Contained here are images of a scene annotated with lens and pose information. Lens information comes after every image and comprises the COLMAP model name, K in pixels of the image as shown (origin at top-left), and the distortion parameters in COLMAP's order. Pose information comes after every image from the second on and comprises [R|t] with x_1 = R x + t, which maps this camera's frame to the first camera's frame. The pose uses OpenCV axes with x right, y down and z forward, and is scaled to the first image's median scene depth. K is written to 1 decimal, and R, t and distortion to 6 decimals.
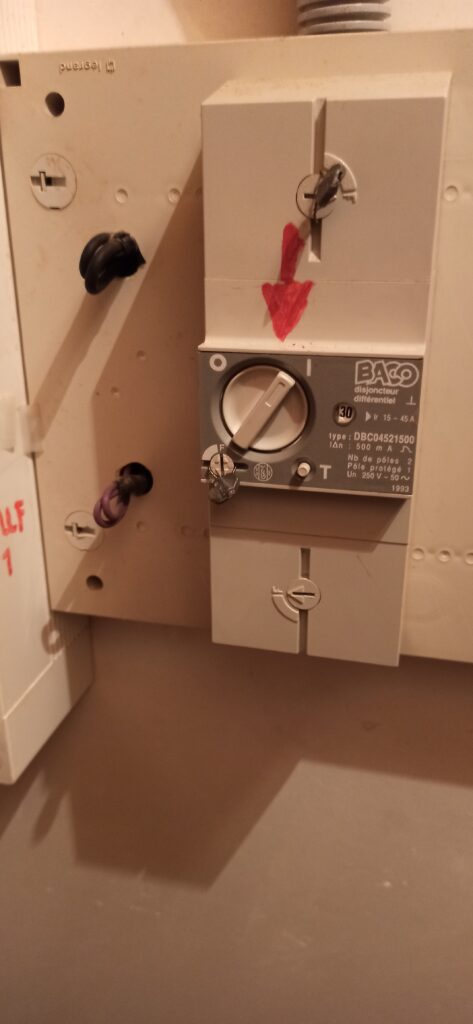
lens RADIAL K [[745.1, 0, 236.5], [0, 745.1, 512.0], [0, 0, 1]] dist [-0.005638, -0.000498]
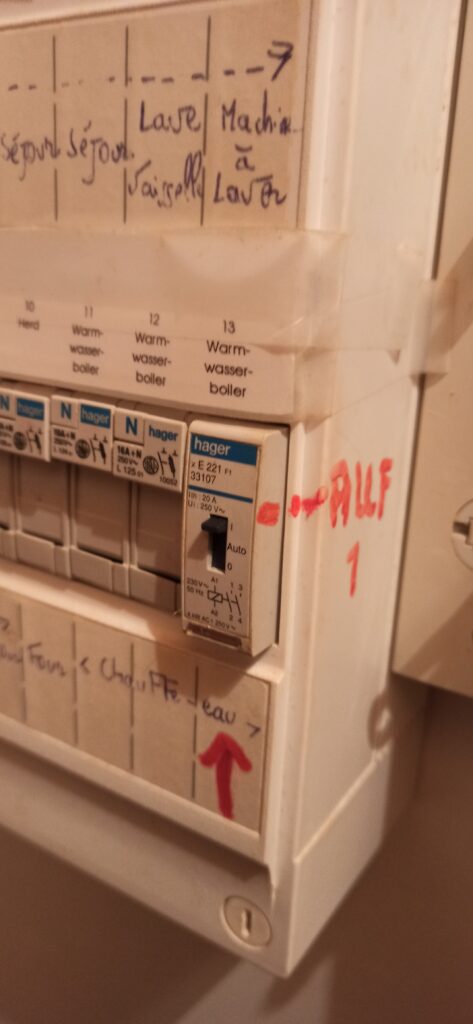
lens RADIAL K [[817.7, 0, 236.5], [0, 817.7, 512.0], [0, 0, 1]] dist [0.005637, 0.000953]
pose [[0.944256, 0.138802, -0.298521, -0.209698], [-0.156463, 0.987029, -0.035973, 0.058446], [0.289656, 0.080676, 0.953725, 0.407314]]
